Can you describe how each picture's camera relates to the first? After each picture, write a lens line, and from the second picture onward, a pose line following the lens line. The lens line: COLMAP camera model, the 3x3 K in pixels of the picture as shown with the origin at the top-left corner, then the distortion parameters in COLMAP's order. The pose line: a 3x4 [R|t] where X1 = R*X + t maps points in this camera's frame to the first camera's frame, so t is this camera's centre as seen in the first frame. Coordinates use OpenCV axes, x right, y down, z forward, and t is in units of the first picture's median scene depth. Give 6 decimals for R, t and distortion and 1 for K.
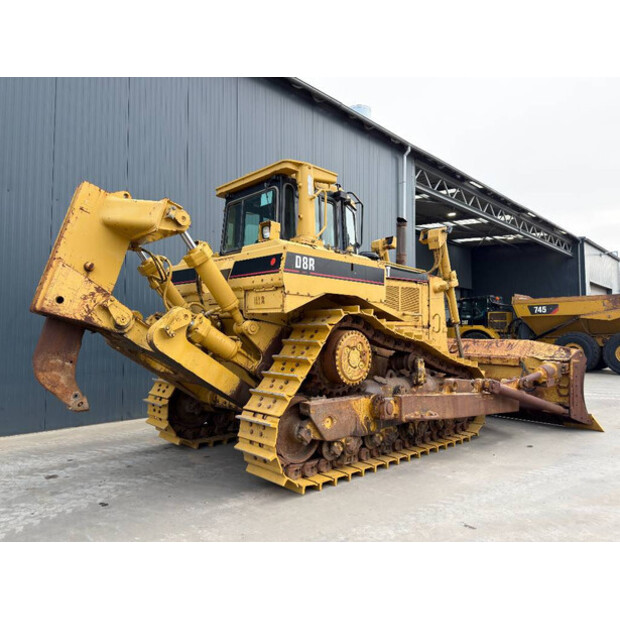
lens RADIAL K [[432.5, 0, 318.8], [0, 432.5, 334.8], [0, 0, 1]] dist [0.052874, -0.052123]
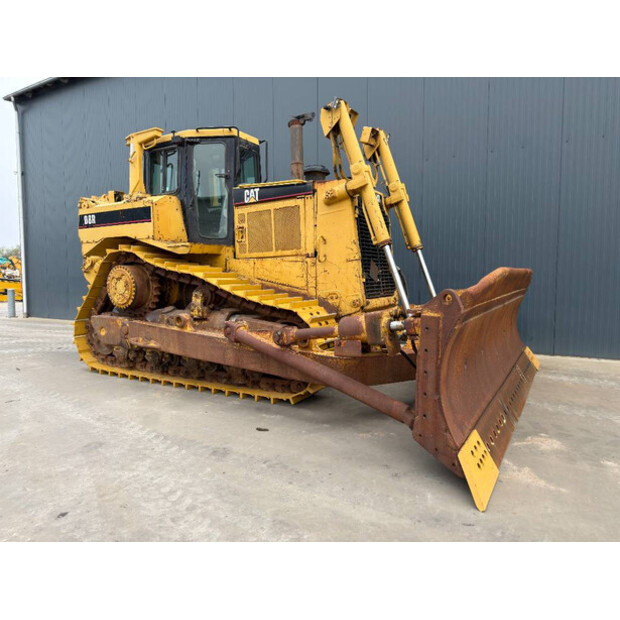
lens RADIAL K [[432.5, 0, 320.8], [0, 432.5, 337.0], [0, 0, 1]] dist [0.052874, -0.052123]
pose [[0.277010, 0.118611, -0.953518, 1.473463], [0.007826, 0.992040, 0.125677, 0.042270], [0.960835, -0.042276, 0.273877, 1.194965]]
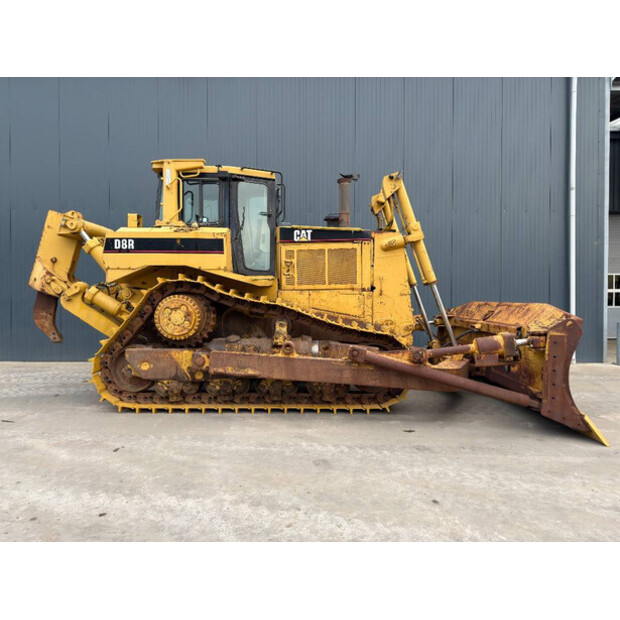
lens RADIAL K [[432.5, 0, 318.5], [0, 432.5, 335.5], [0, 0, 1]] dist [0.052874, -0.052123]
pose [[0.726949, 0.050160, -0.684857, 1.201671], [0.004334, 0.996974, 0.077621, 0.010890], [0.686678, -0.059394, 0.724531, 0.377672]]
